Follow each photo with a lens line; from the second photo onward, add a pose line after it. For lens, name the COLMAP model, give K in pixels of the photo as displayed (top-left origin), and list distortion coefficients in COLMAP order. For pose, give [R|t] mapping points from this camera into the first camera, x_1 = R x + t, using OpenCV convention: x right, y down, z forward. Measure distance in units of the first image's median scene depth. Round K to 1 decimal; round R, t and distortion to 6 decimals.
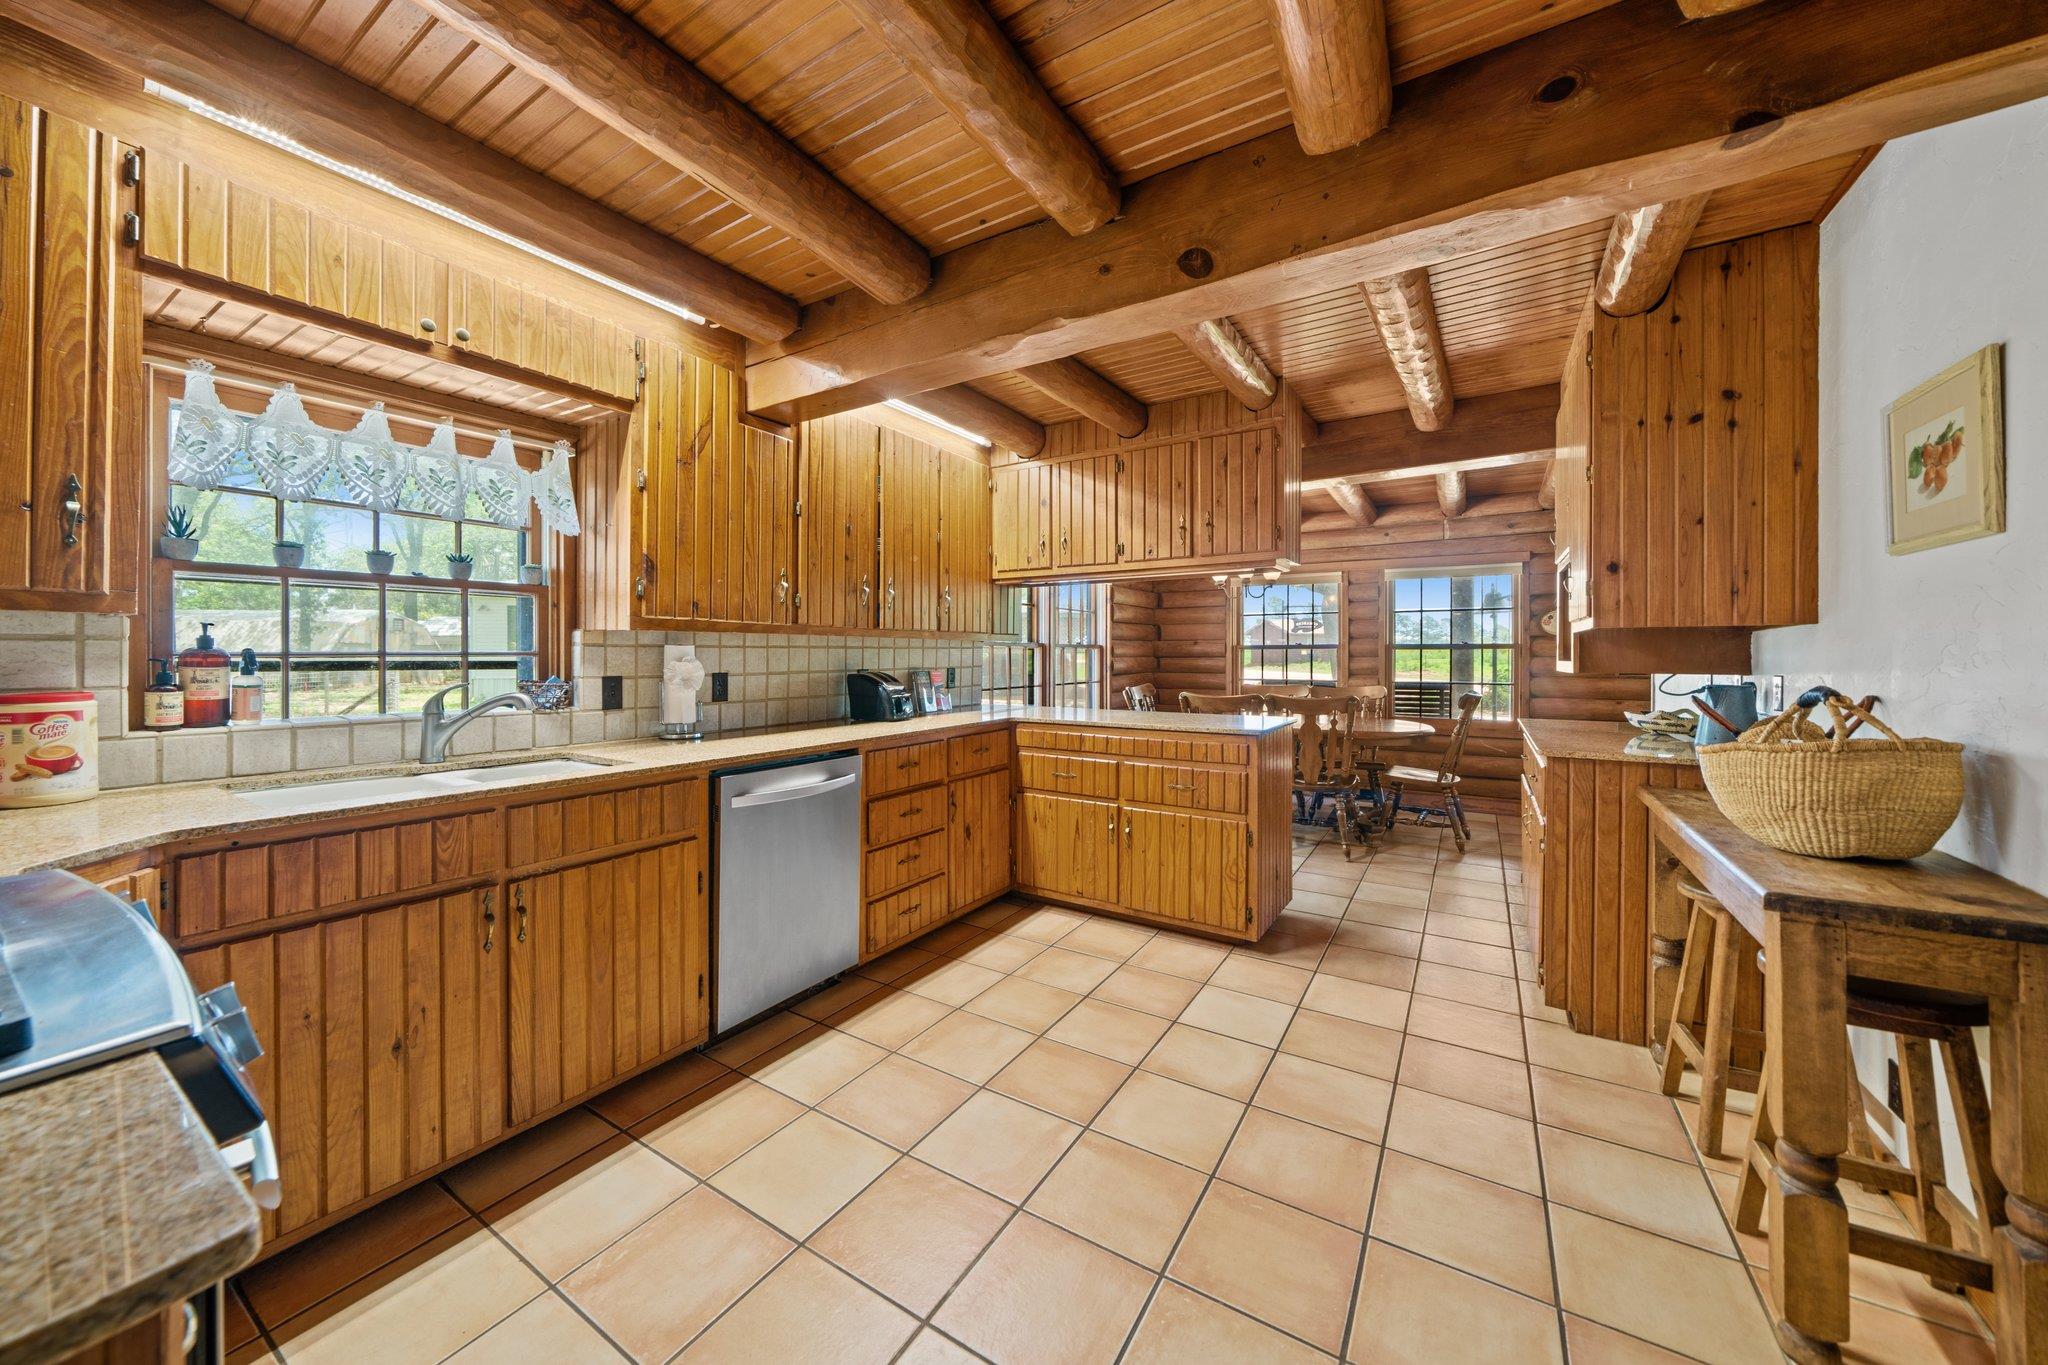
lens RADIAL K [[721.4, 0, 1020.3], [0, 721.4, 655.0], [0, 0, 1]] dist [-0.000247, -0.000023]
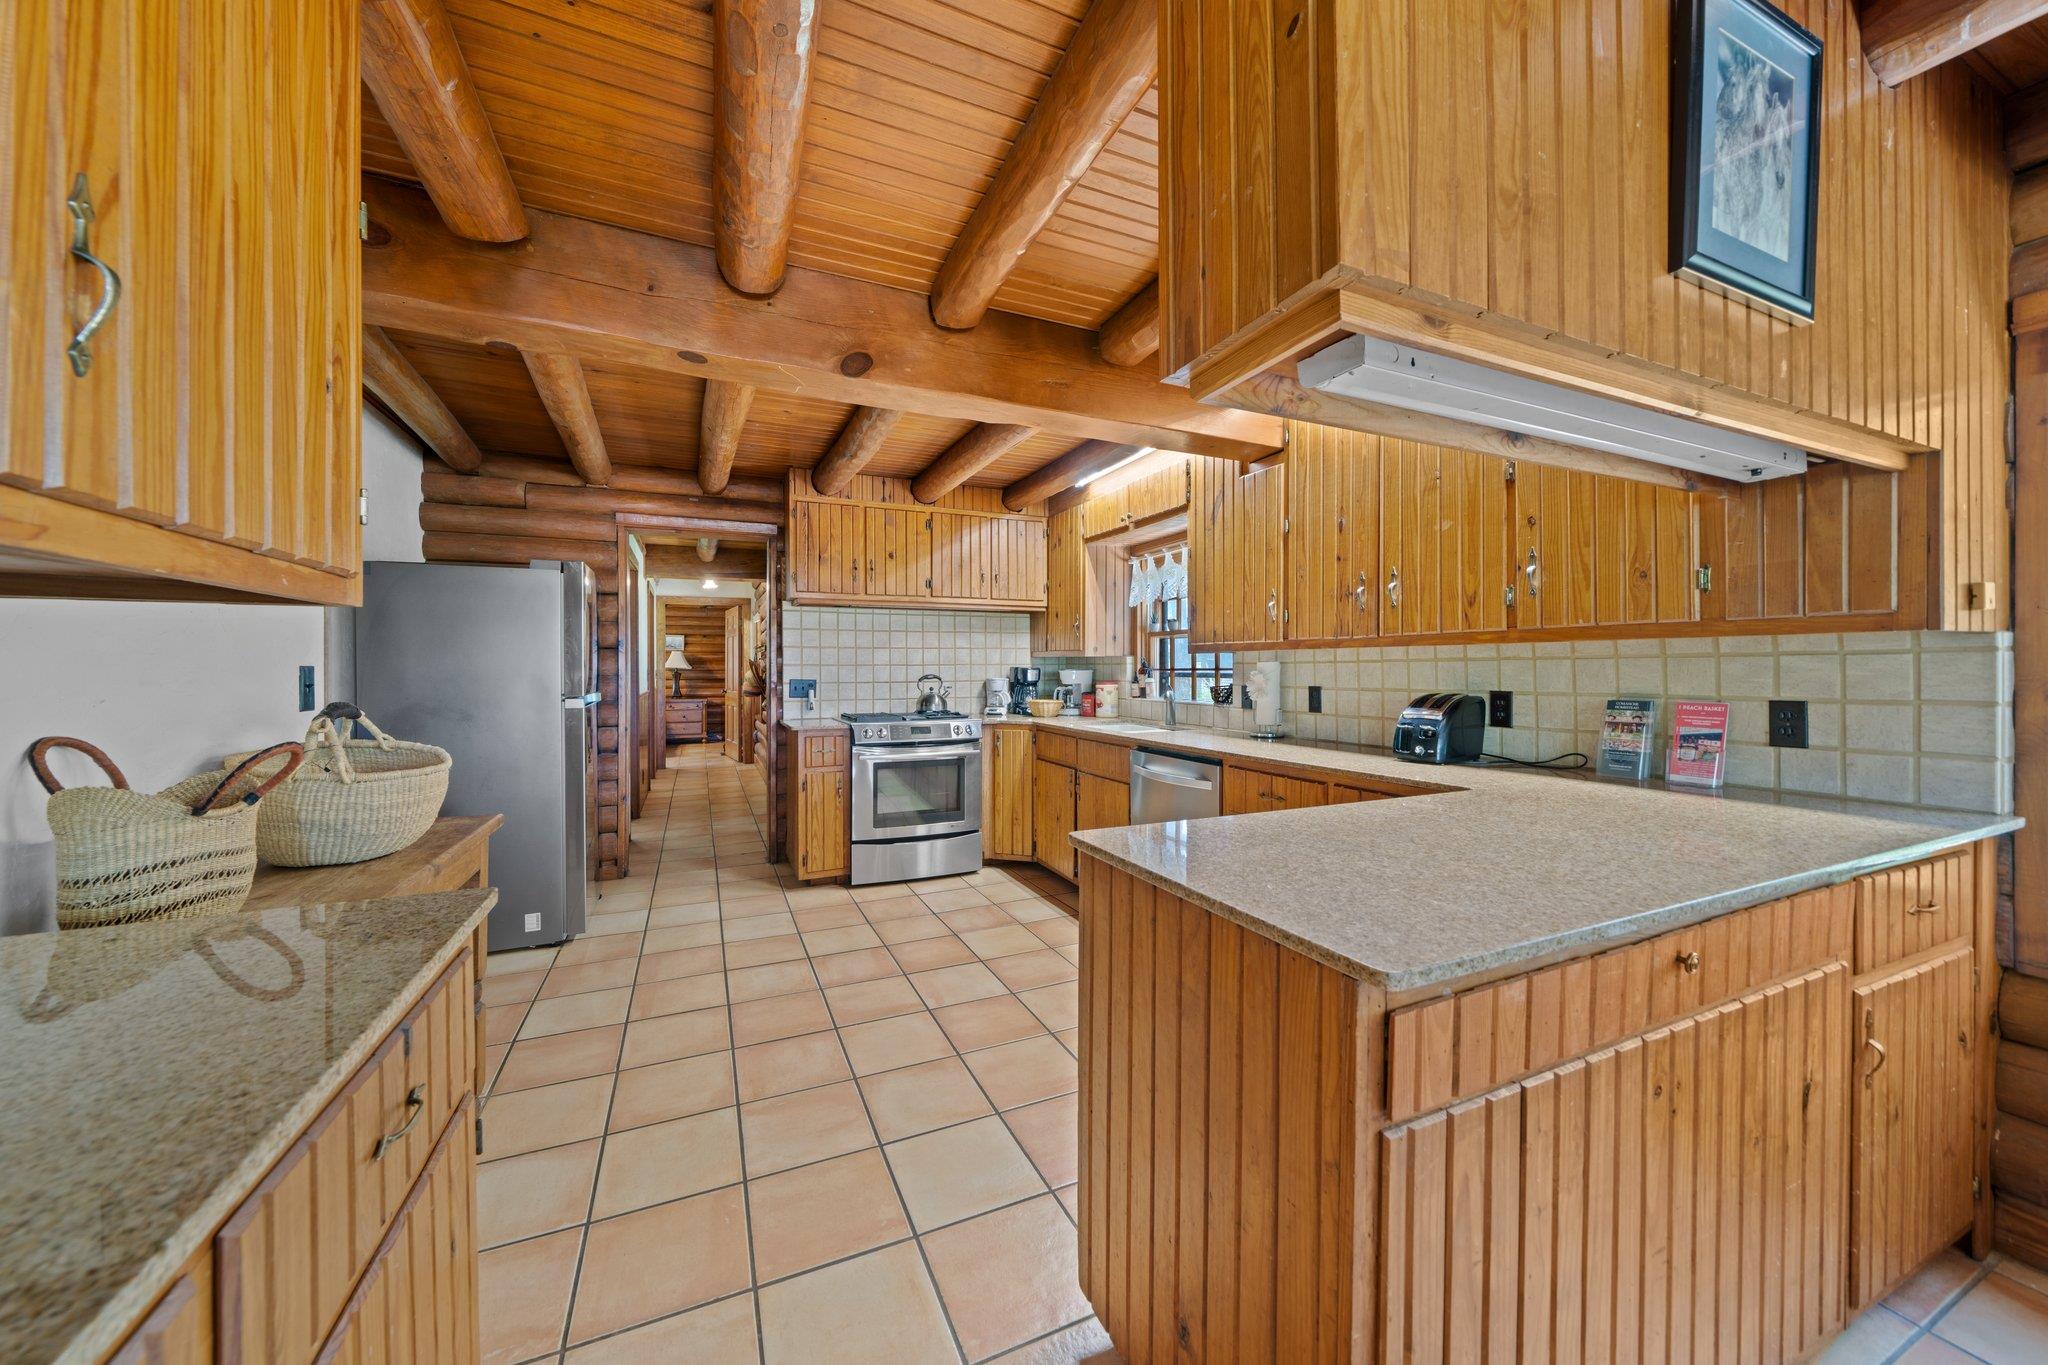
lens RADIAL K [[722.8, 0, 1020.4], [0, 722.8, 669.4], [0, 0, 1]] dist [0.000340, 0.000013]
pose [[-0.557380, 0.004374, -0.830246, 1.030560], [0.004019, 0.999989, 0.002570, -0.007507], [0.830248, -0.001904, -0.557391, 1.724608]]
